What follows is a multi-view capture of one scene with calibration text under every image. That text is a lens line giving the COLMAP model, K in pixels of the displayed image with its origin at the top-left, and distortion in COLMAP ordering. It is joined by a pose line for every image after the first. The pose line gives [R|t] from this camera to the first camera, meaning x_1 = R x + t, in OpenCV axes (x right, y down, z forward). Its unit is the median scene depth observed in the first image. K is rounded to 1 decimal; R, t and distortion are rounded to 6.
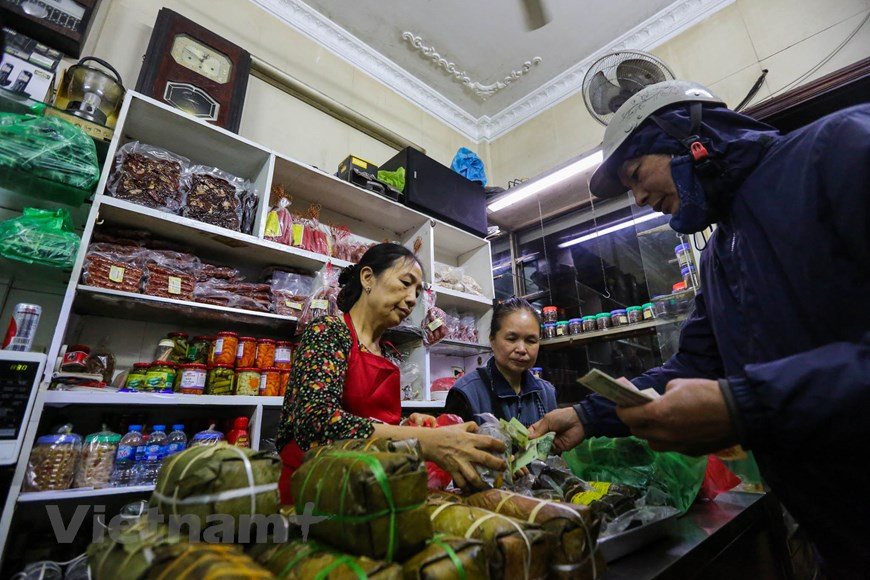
lens RADIAL K [[399.7, 0, 438.2], [0, 399.7, 286.8], [0, 0, 1]] dist [-0.043181, 0.012742]
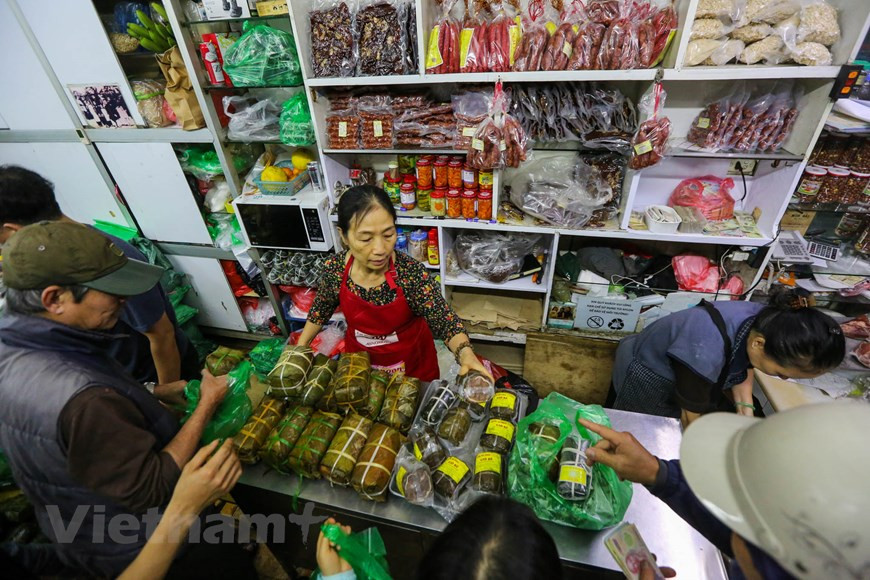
lens RADIAL K [[399.7, 0, 438.2], [0, 399.7, 286.8], [0, 0, 1]] dist [-0.043181, 0.012742]
pose [[0.569764, 0.474036, -0.671311, 0.390207], [0.295379, 0.644156, 0.705559, -0.370016], [0.766890, -0.600293, 0.226996, 0.383146]]
